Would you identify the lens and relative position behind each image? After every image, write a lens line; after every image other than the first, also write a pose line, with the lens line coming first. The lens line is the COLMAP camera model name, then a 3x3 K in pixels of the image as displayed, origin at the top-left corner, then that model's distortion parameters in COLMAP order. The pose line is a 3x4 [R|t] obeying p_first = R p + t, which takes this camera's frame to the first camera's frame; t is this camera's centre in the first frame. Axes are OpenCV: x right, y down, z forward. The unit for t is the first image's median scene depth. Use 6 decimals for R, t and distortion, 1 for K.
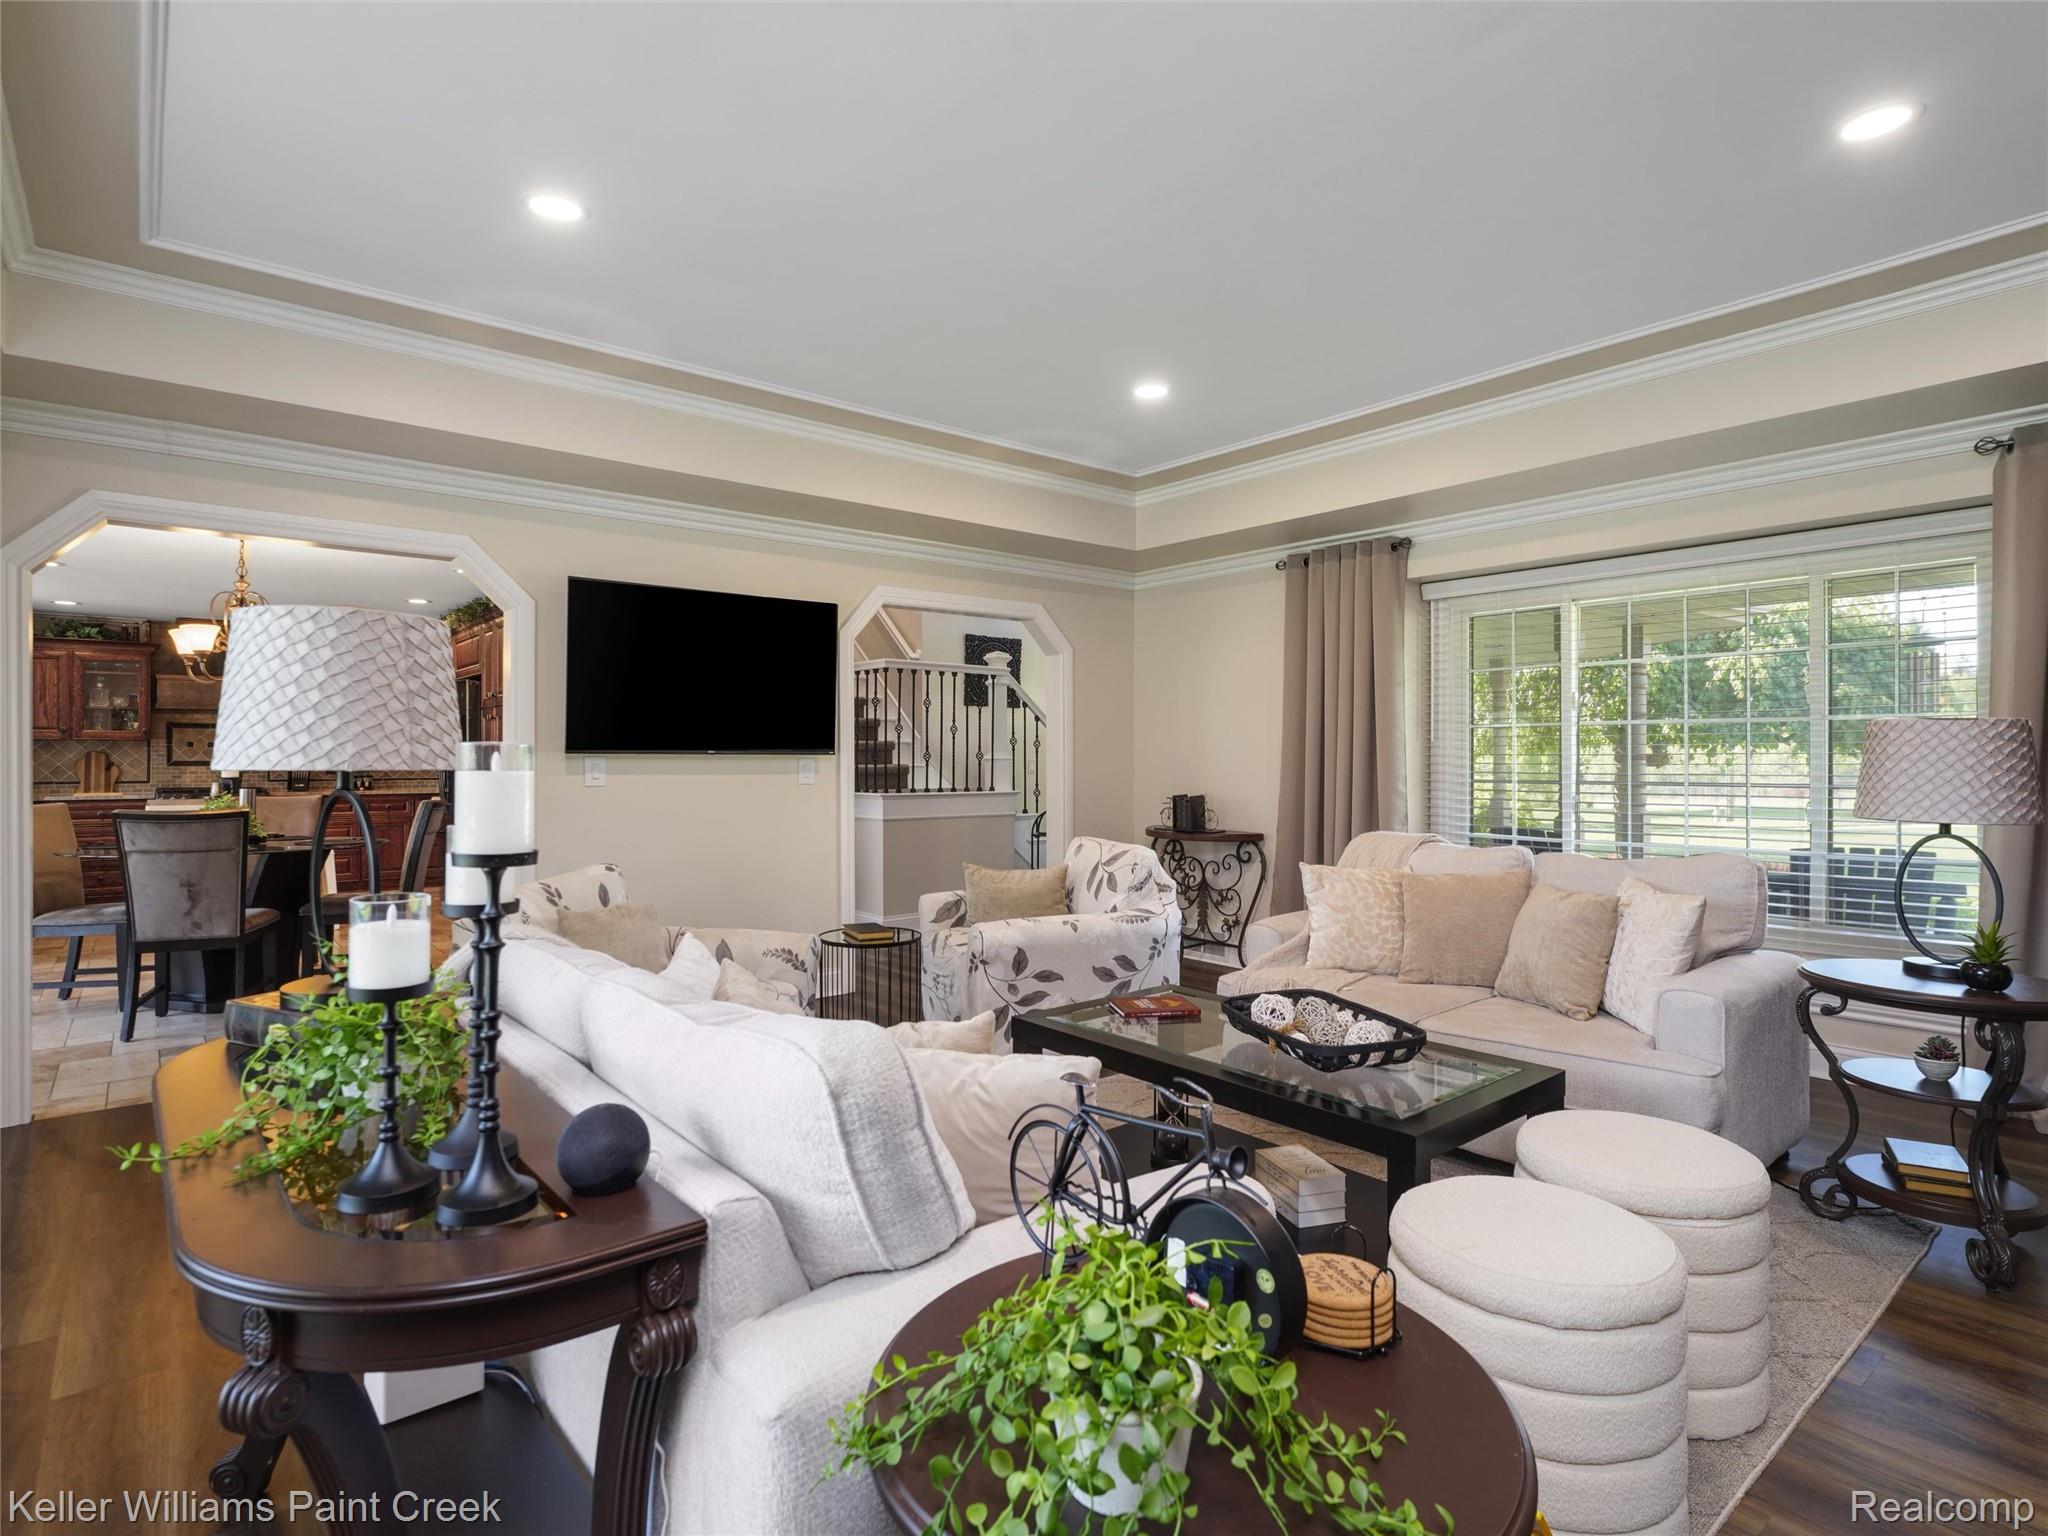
lens RADIAL K [[1063.7, 0, 1024.0], [0, 1063.7, 768.0], [0, 0, 1]] dist [-0.011677, 0.000398]
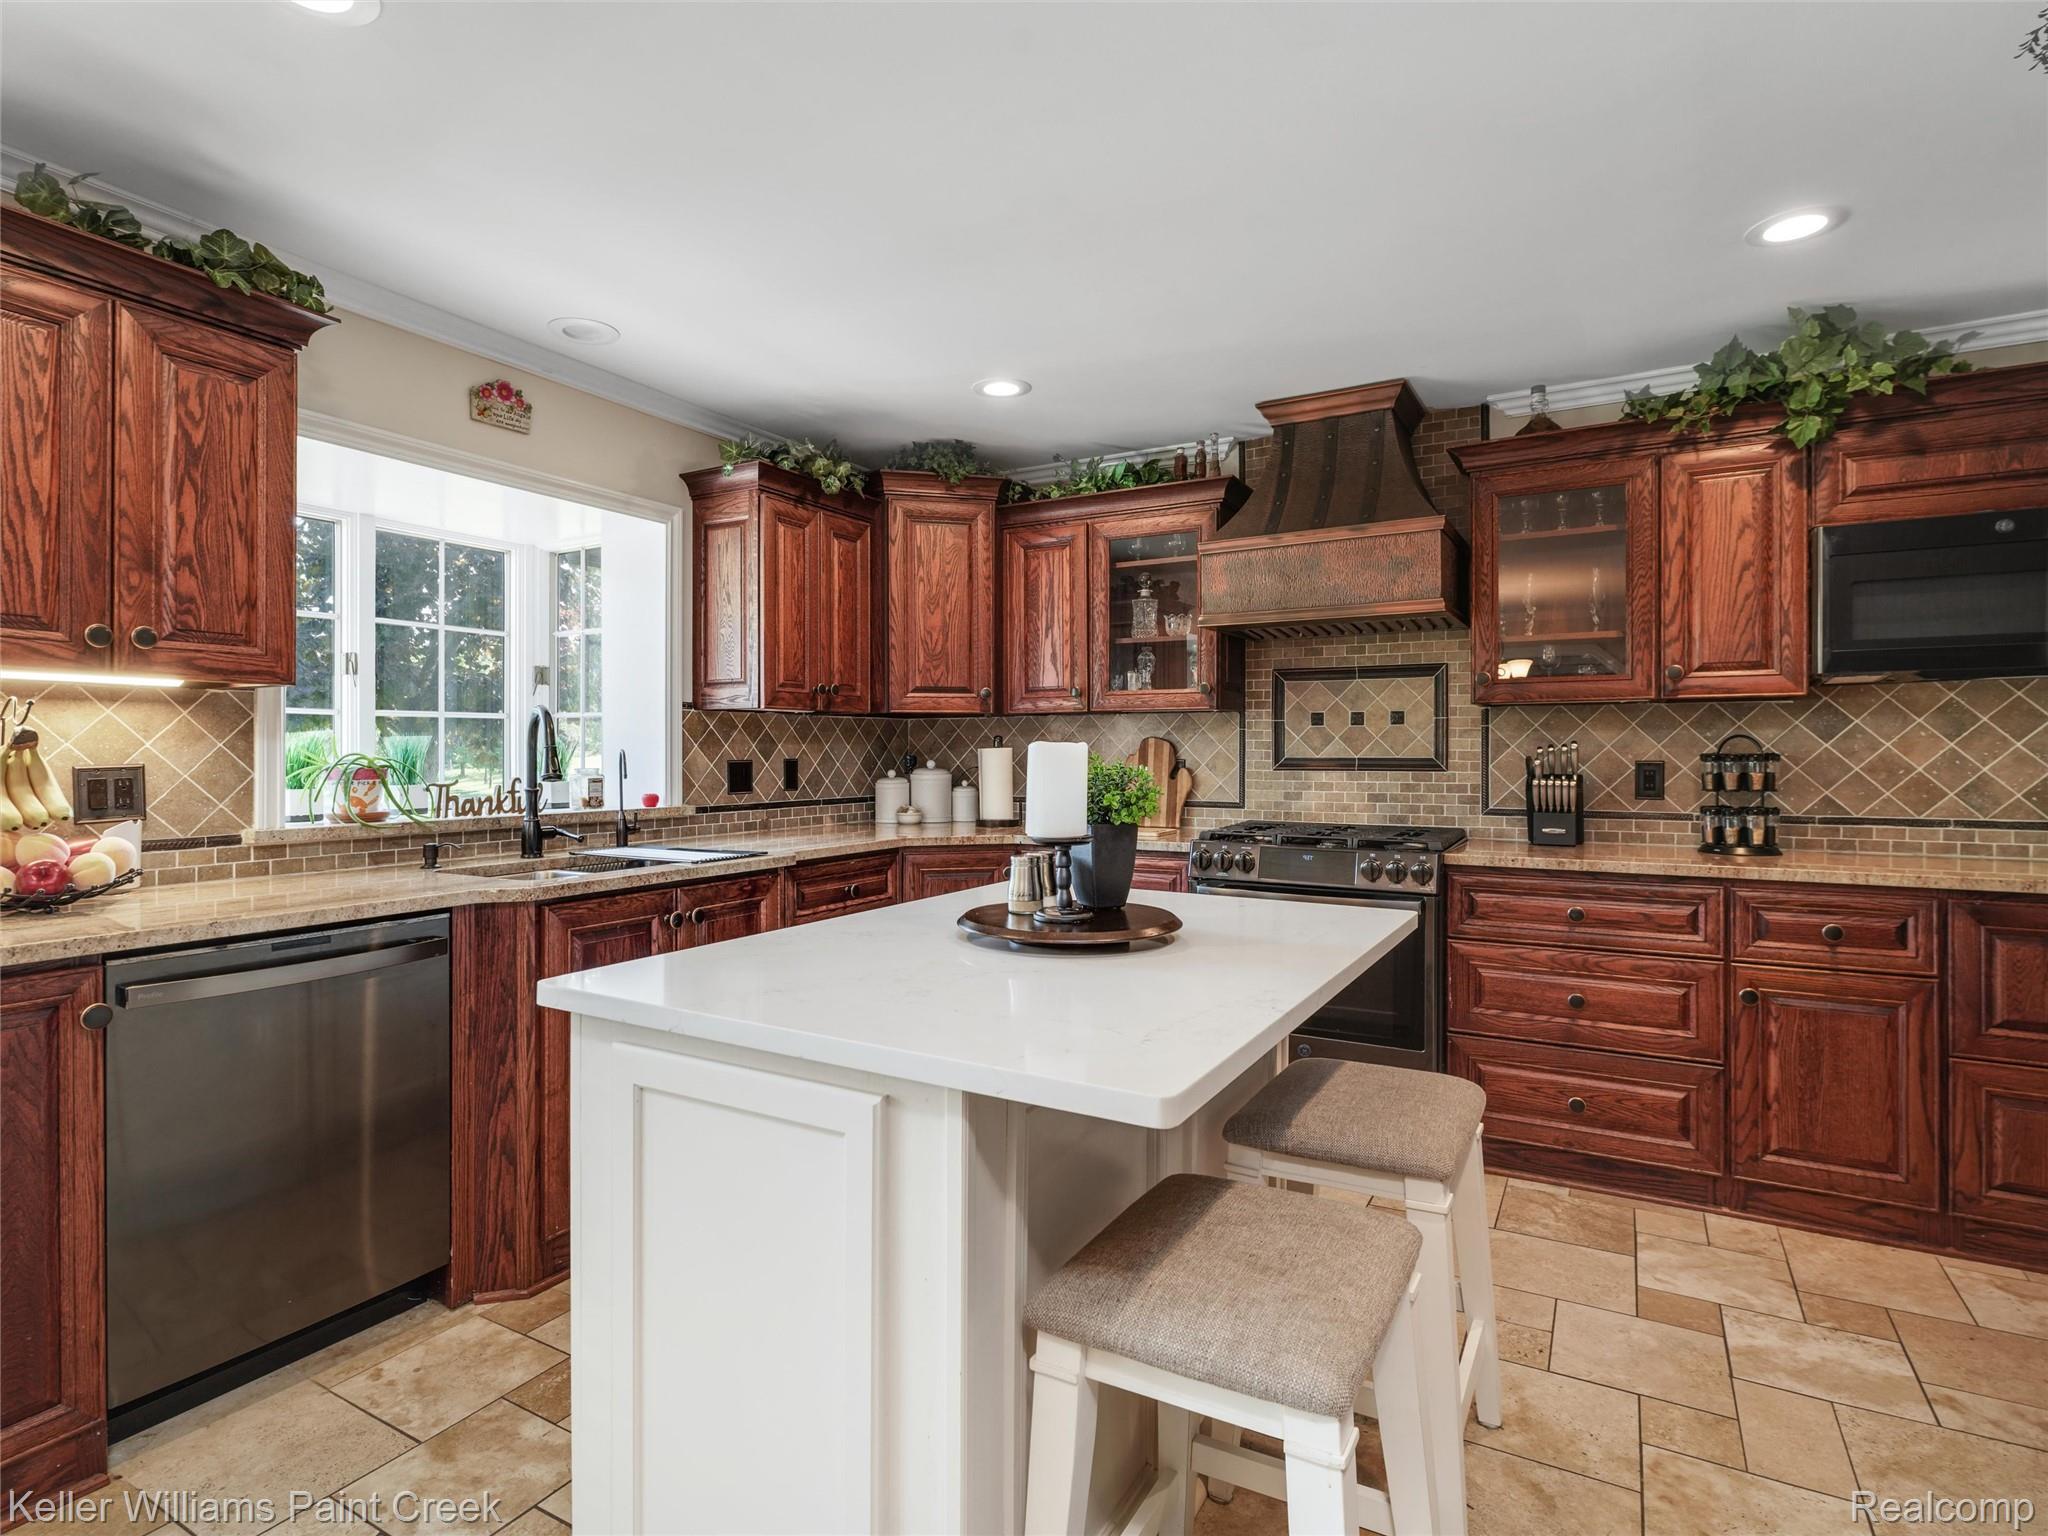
lens RADIAL K [[1098.2, 0, 993.3], [0, 1098.2, 768.2], [0, 0, 1]] dist [0.000604, 0.000258]
pose [[0.336667, 0.009766, -0.941573, -0.441111], [-0.011439, 0.999915, 0.006281, -0.004159], [0.941554, 0.008656, 0.336750, 0.766697]]
